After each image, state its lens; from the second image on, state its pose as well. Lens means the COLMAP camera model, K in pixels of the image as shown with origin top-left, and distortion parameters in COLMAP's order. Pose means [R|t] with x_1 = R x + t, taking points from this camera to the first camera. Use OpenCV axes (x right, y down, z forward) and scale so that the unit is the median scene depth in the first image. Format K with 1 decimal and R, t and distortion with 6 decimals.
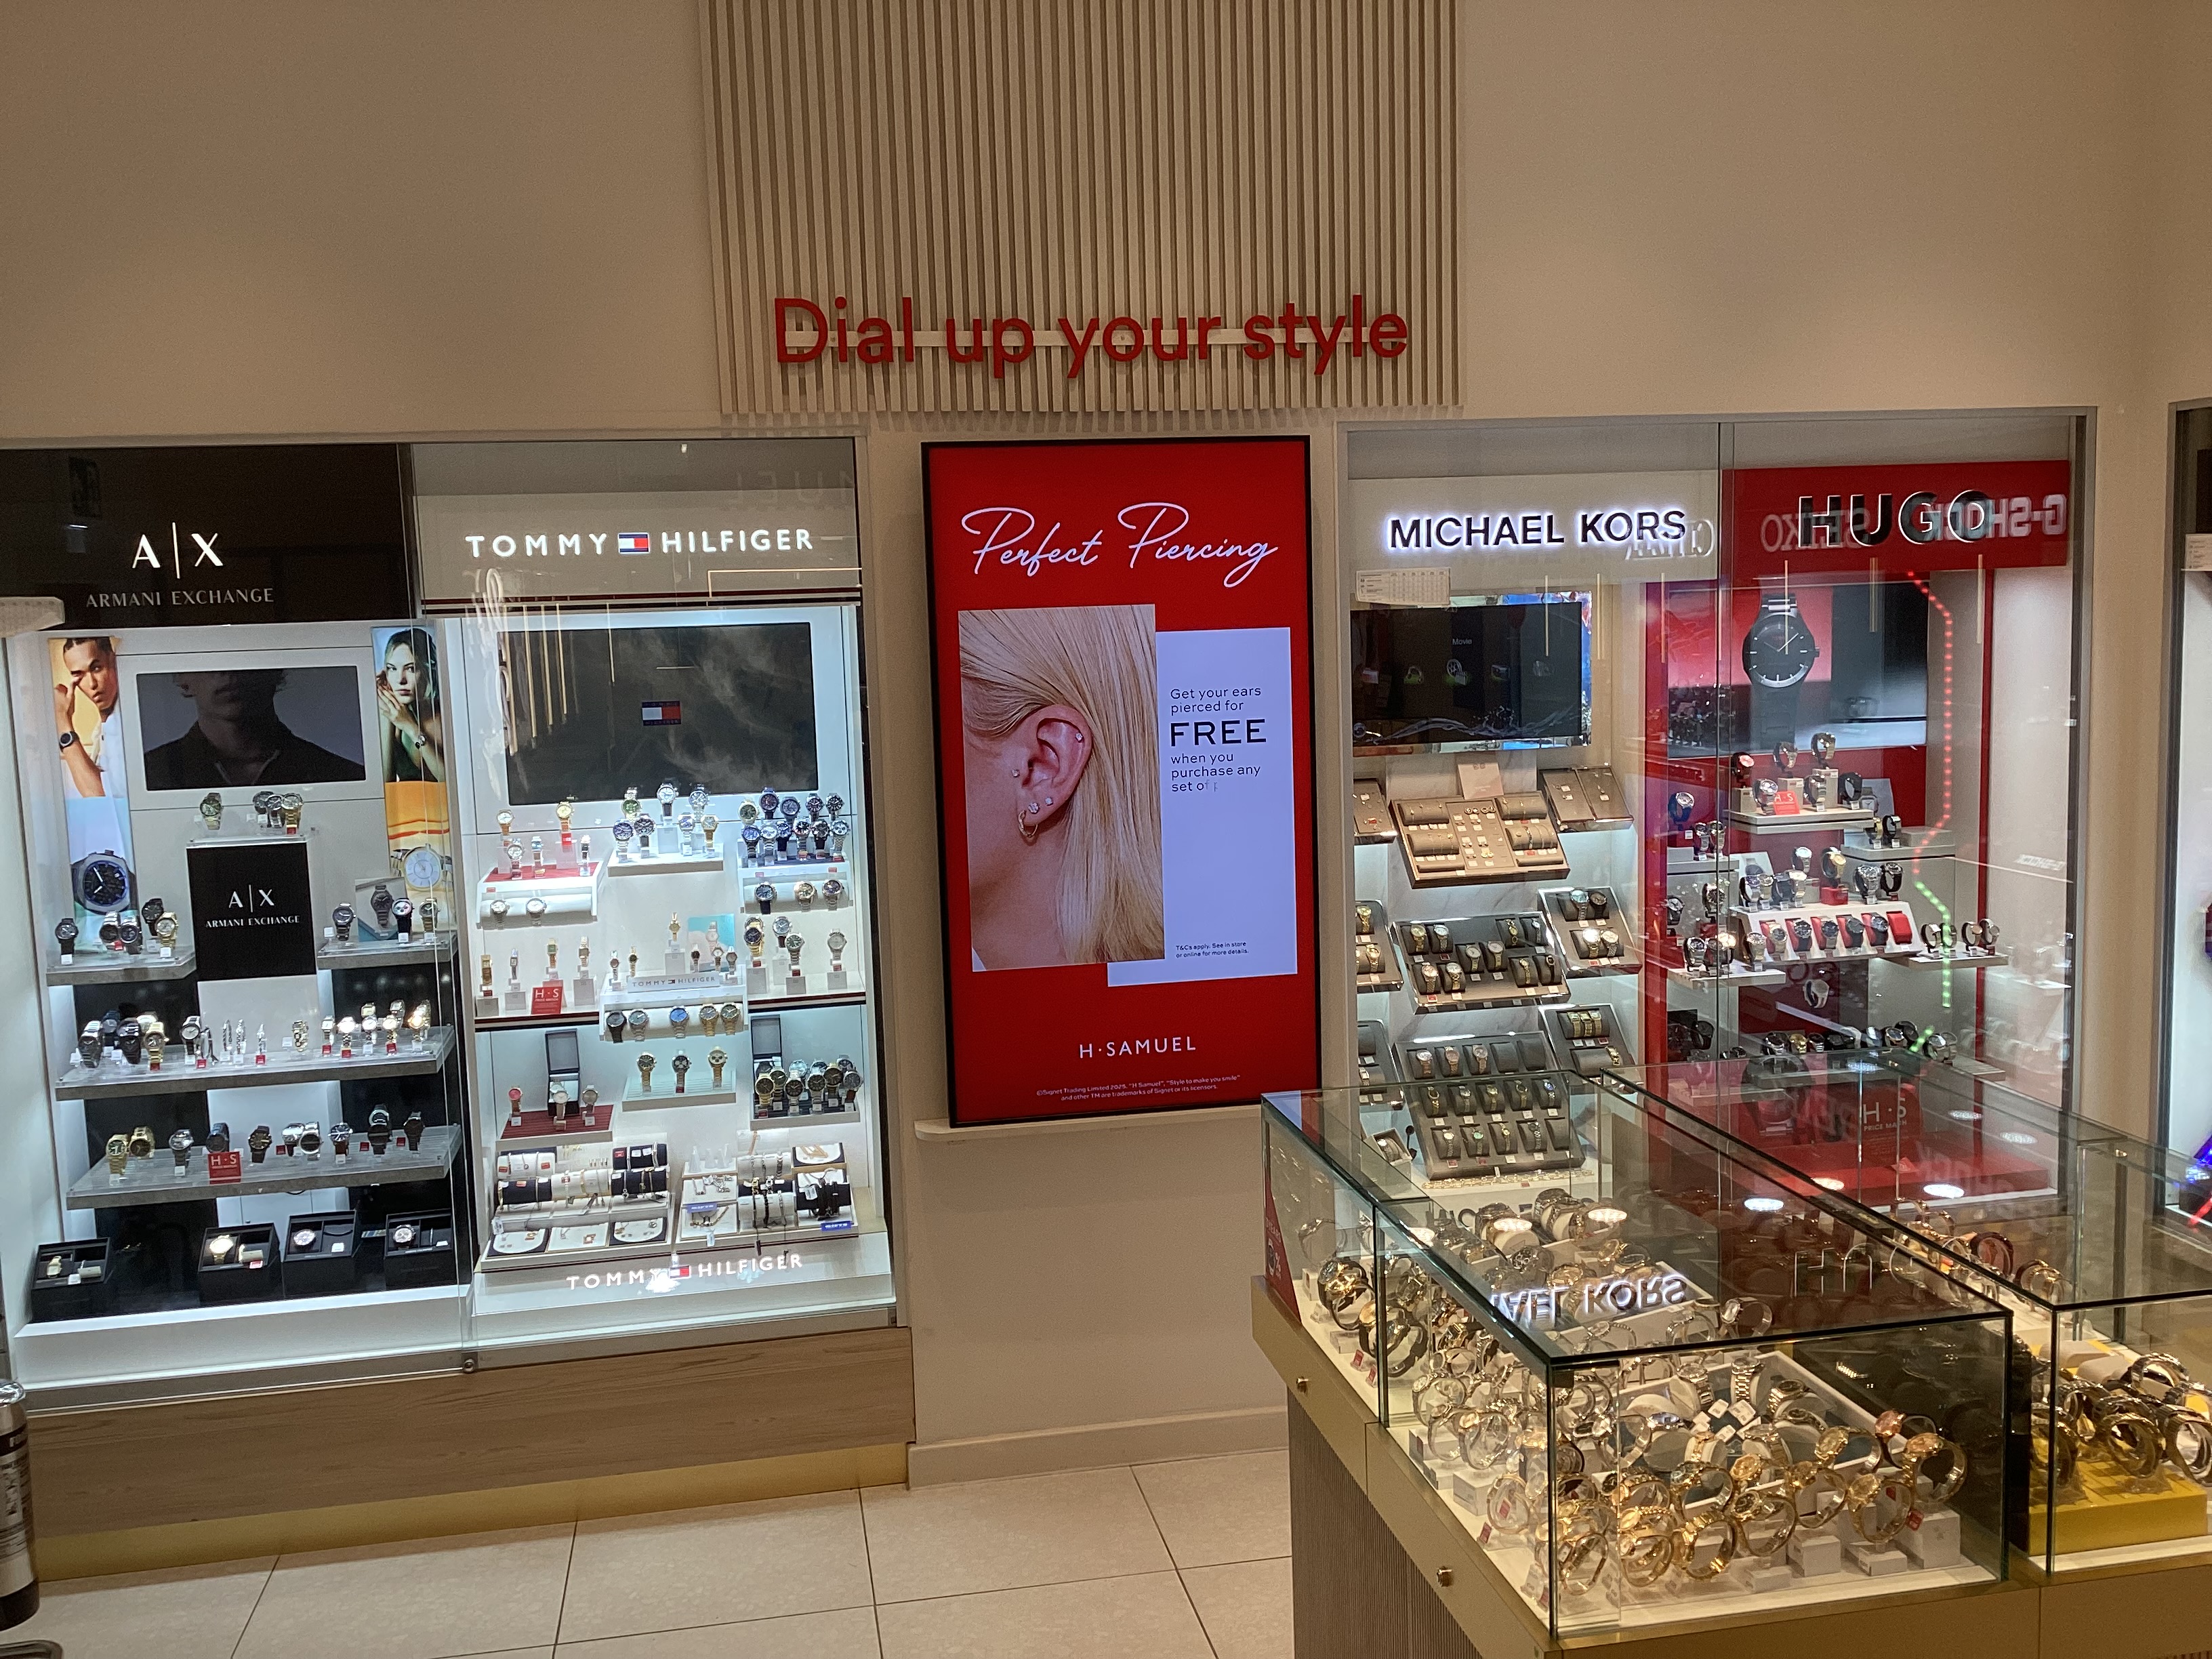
lens RADIAL K [[2008.9, 0, 1106.0], [0, 2008.9, 829.5], [0, 0, 1]] dist [0.124440, -0.243905]
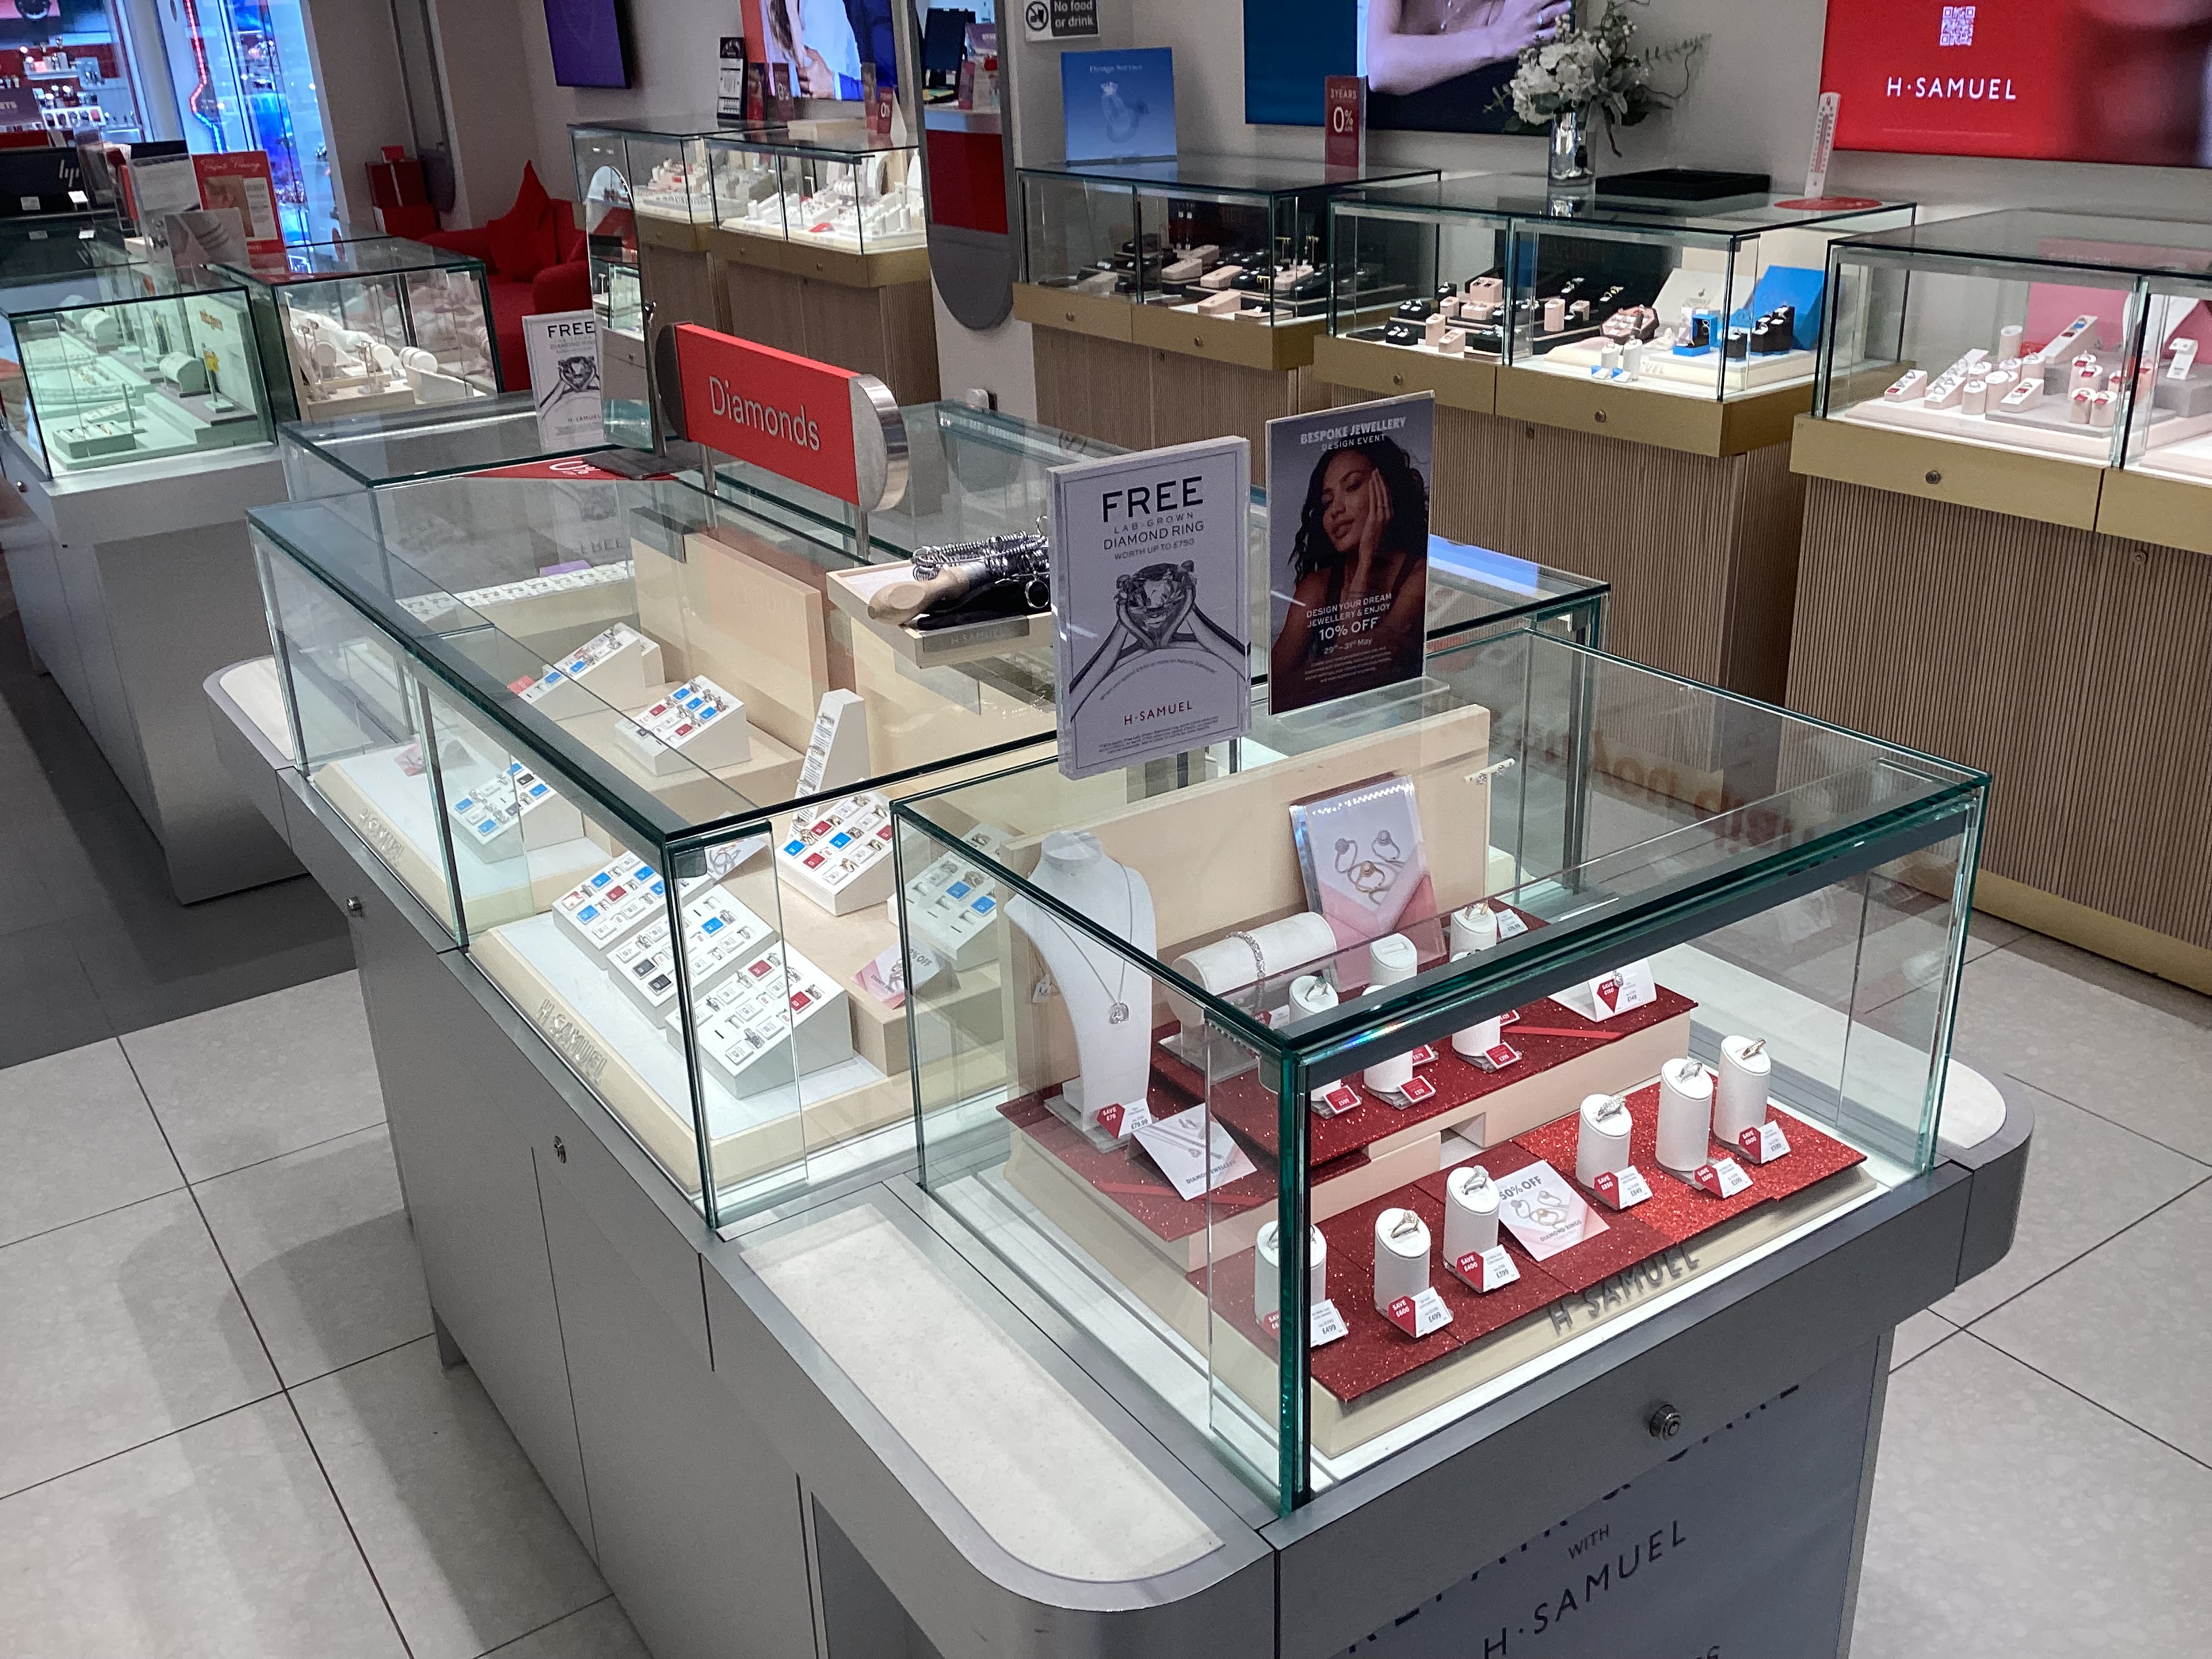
lens RADIAL K [[2023.2, 0, 1104.8], [0, 2023.2, 839.3], [0, 0, 1]] dist [0.062295, -0.105190]
pose [[0.917621, -0.164484, 0.361825, 0.528469], [0.060974, 0.957830, 0.280792, 0.303986], [-0.392753, -0.235599, 0.888954, -2.191108]]
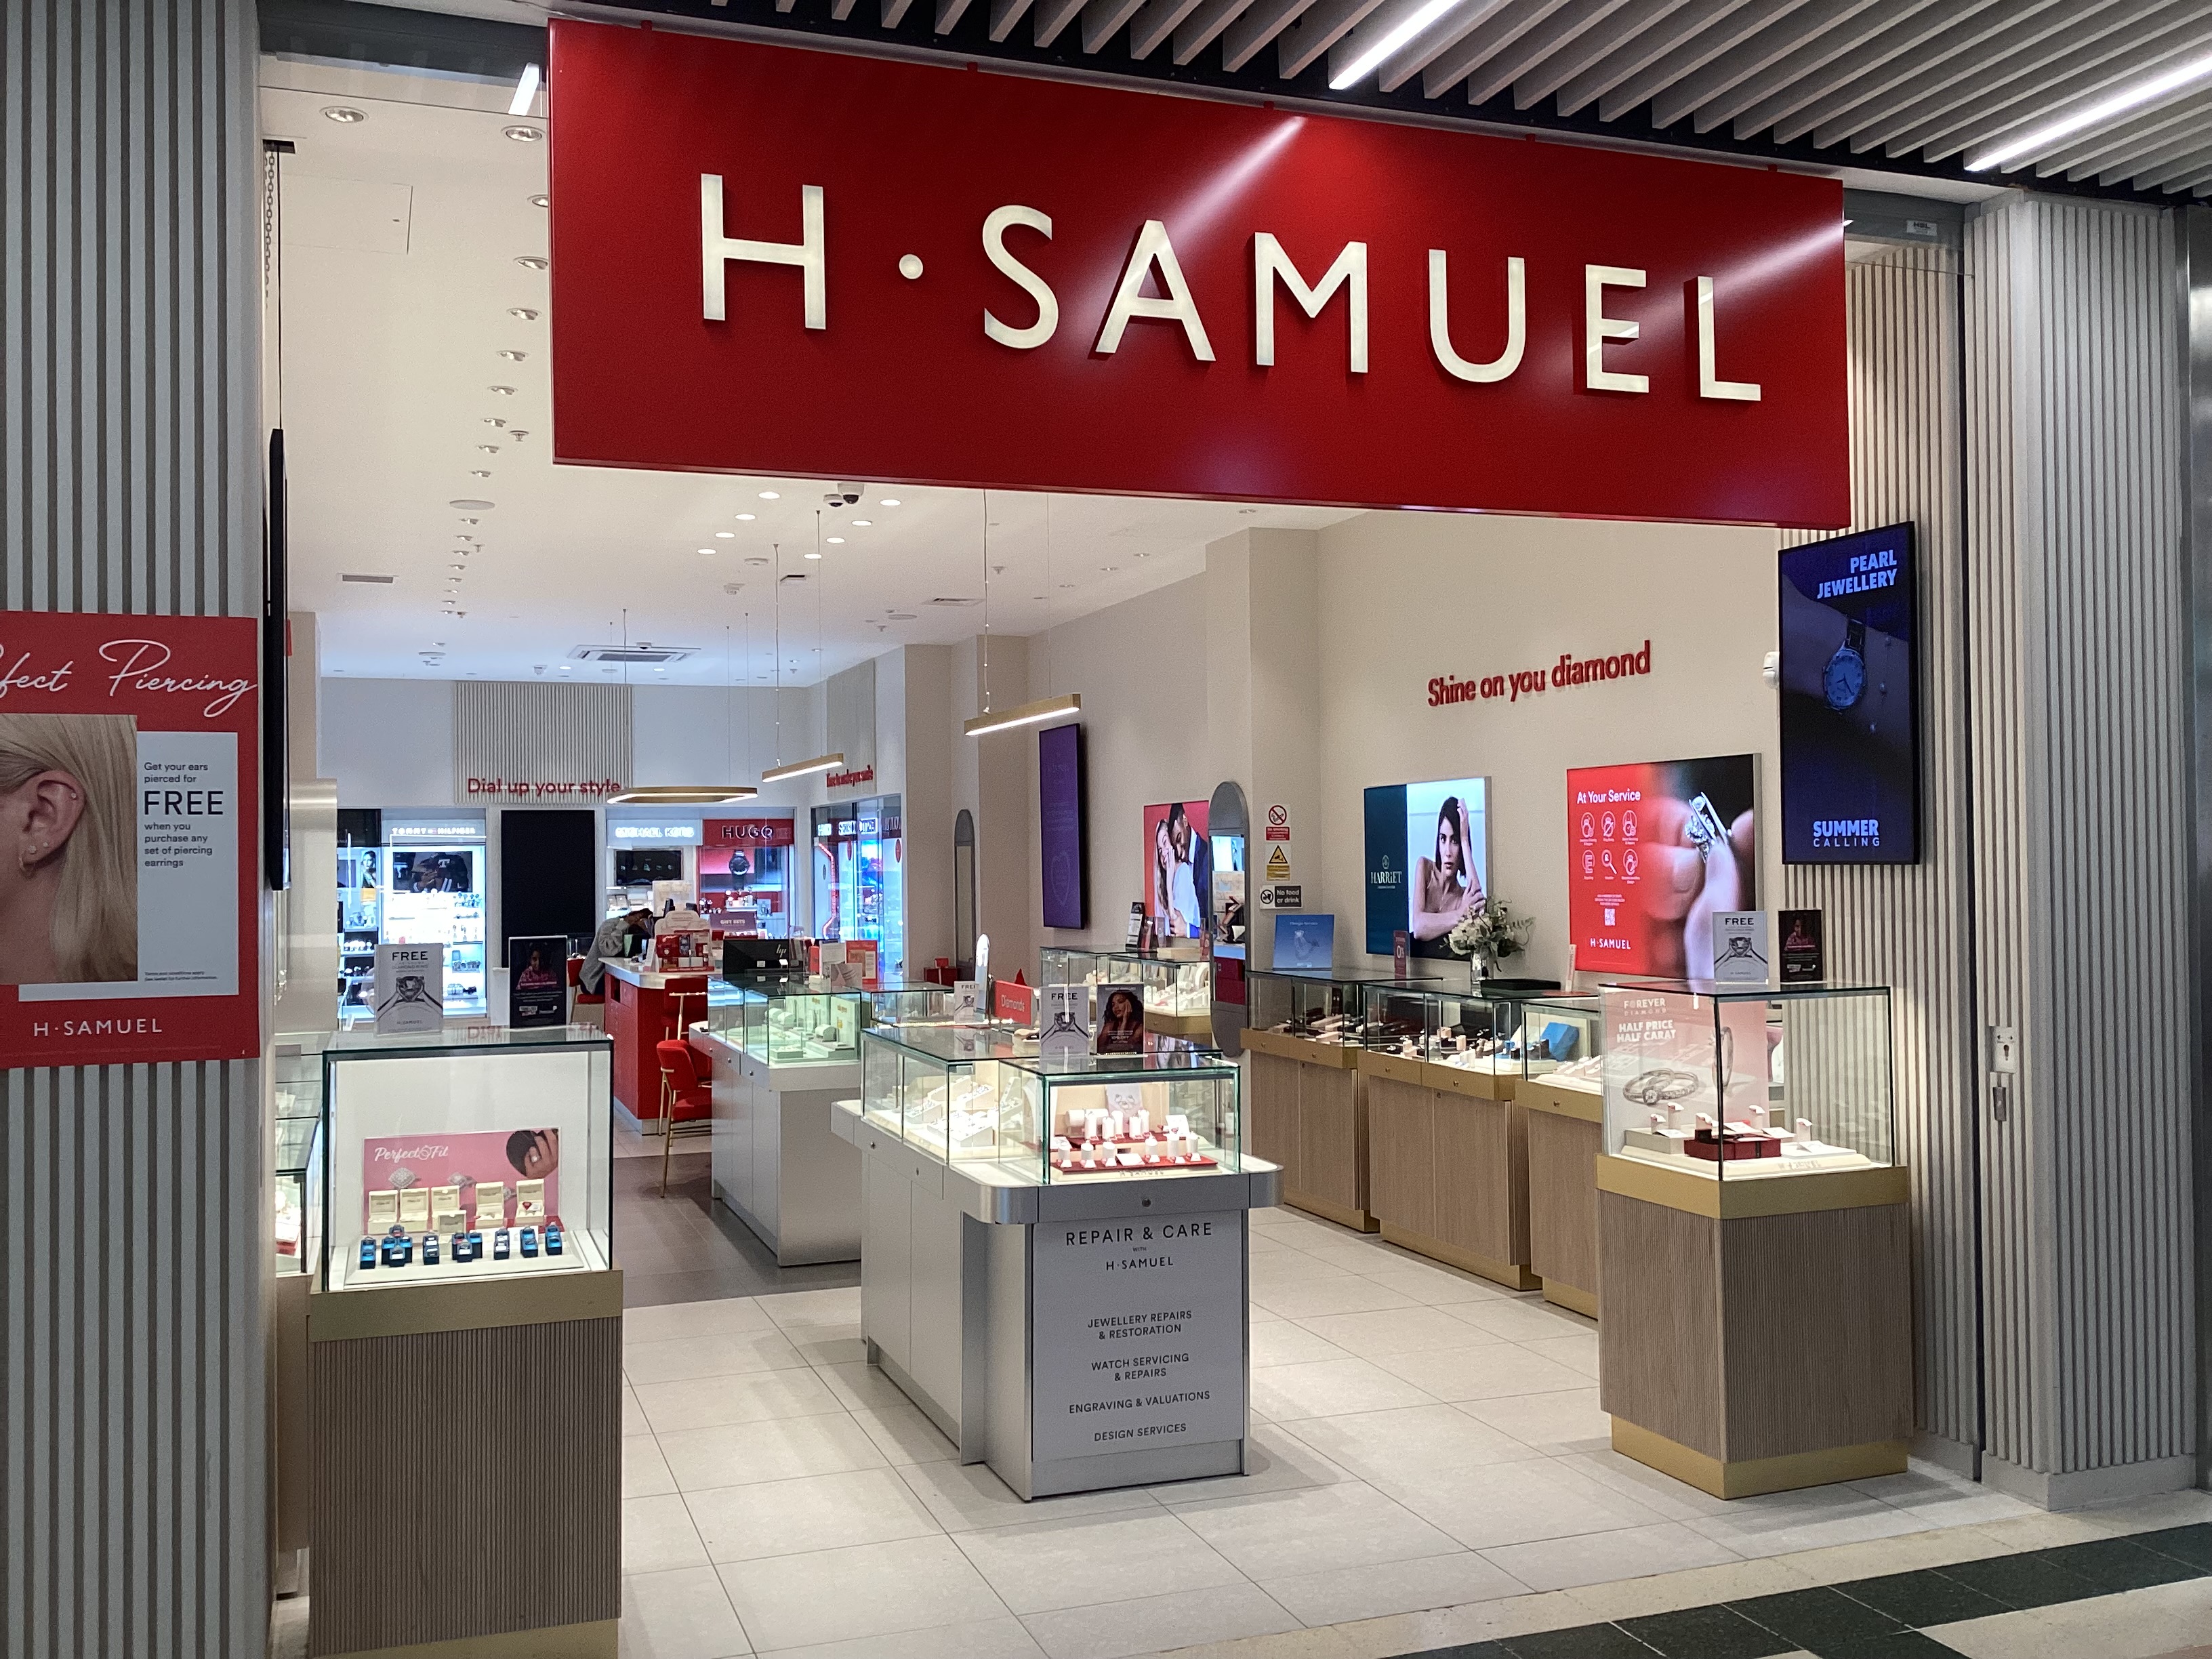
lens RADIAL K [[2008.9, 0, 1106.0], [0, 2008.9, 829.5], [0, 0, 1]] dist [0.124440, -0.243905]
pose [[0.986979, 0.022904, 0.159208, 0.464339], [-0.001114, 0.990760, -0.135622, 0.411146], [-0.160843, 0.133678, 0.977885, -3.233942]]
